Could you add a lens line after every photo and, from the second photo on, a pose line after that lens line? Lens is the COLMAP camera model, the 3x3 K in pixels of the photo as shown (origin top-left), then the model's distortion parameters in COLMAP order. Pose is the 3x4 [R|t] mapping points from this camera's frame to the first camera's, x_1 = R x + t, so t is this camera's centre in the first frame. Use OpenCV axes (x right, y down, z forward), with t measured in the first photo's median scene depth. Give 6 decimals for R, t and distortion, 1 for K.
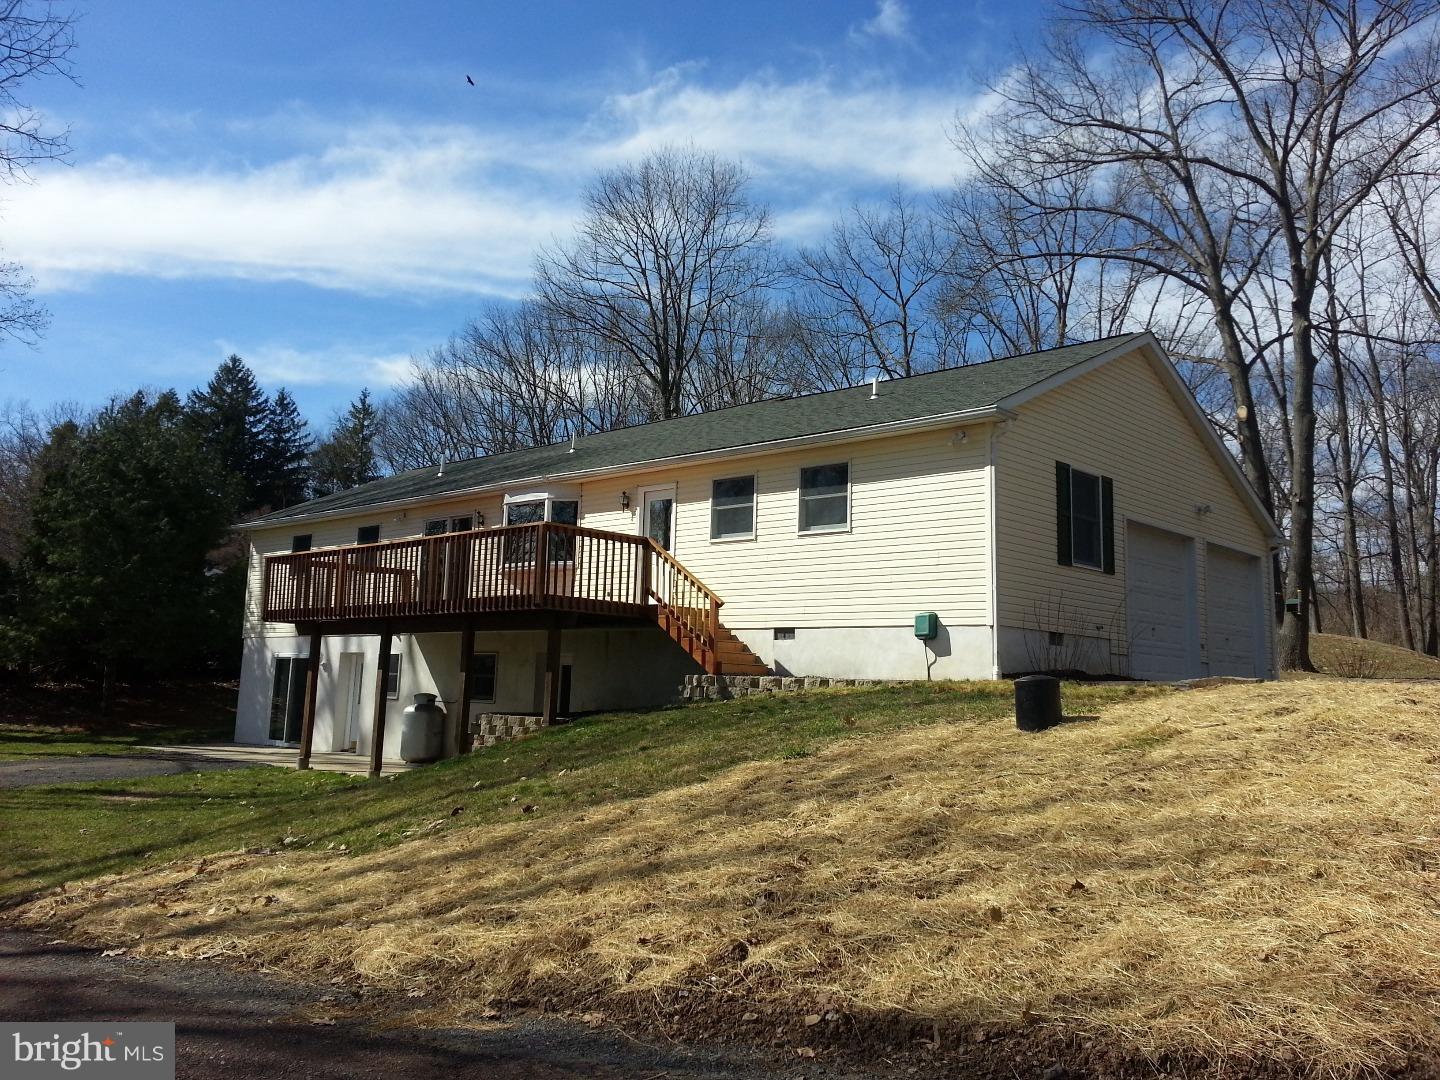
lens RADIAL K [[1167.4, 0, 683.3], [0, 1167.4, 519.6], [0, 0, 1]] dist [0.095848, -0.141961]
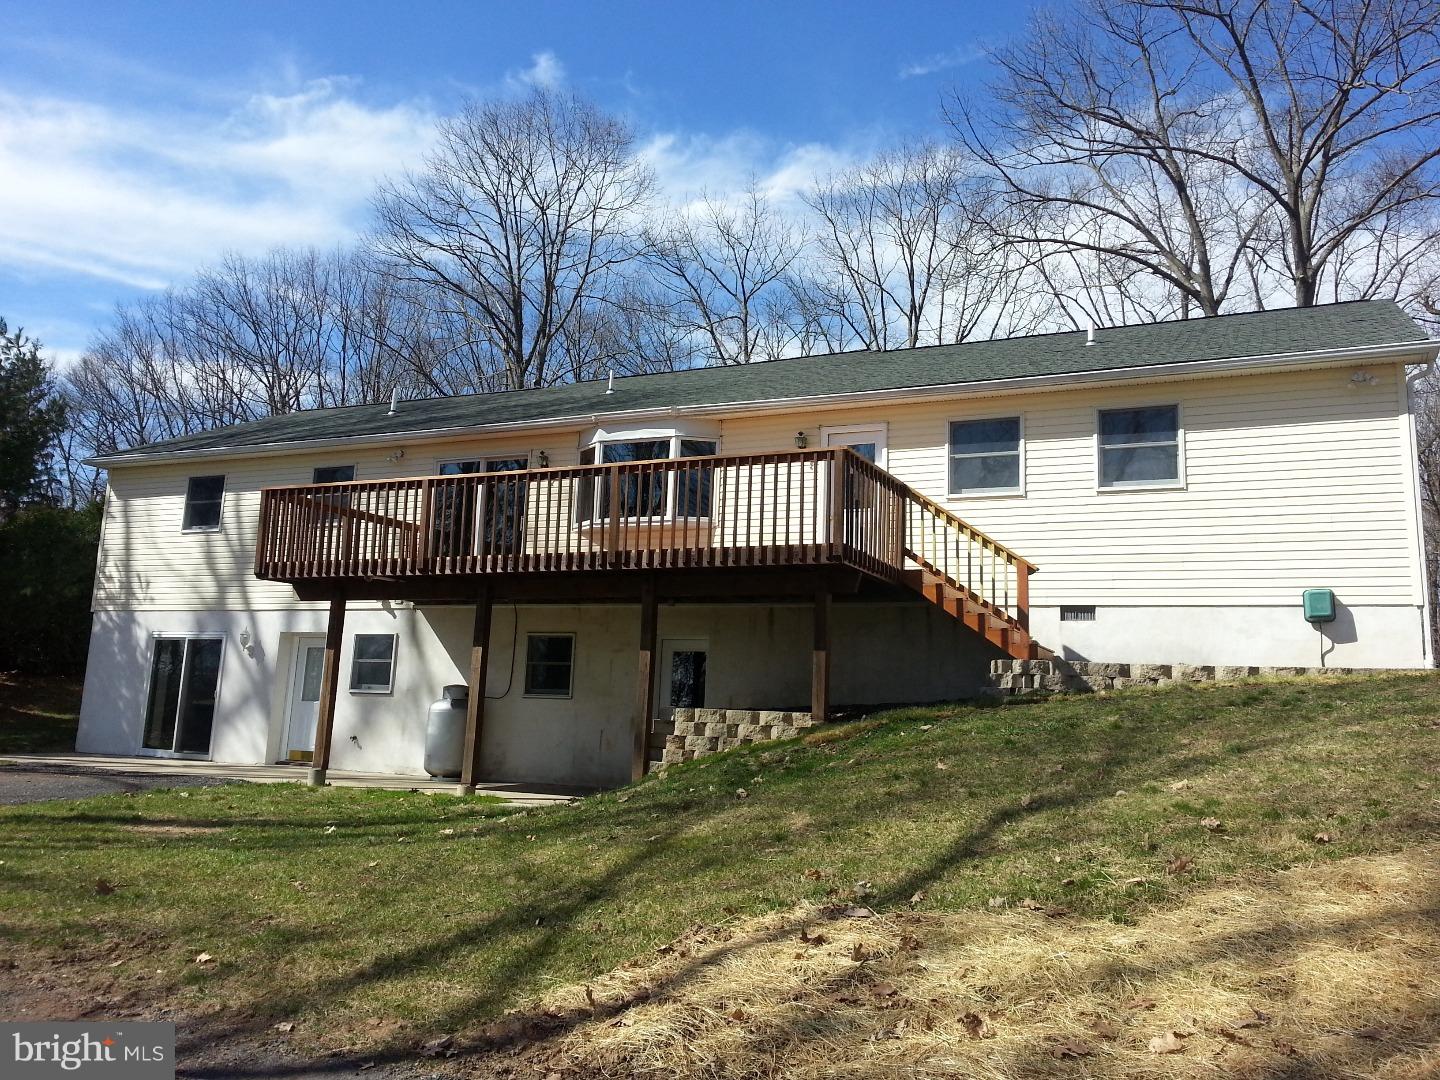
lens RADIAL K [[1167.4, 0, 683.3], [0, 1167.4, 519.6], [0, 0, 1]] dist [0.095848, -0.141961]
pose [[0.952893, 0.053630, 0.298526, -0.401723], [-0.051589, 0.998560, -0.014721, 0.057296], [-0.298886, -0.001373, 0.954288, 0.297835]]
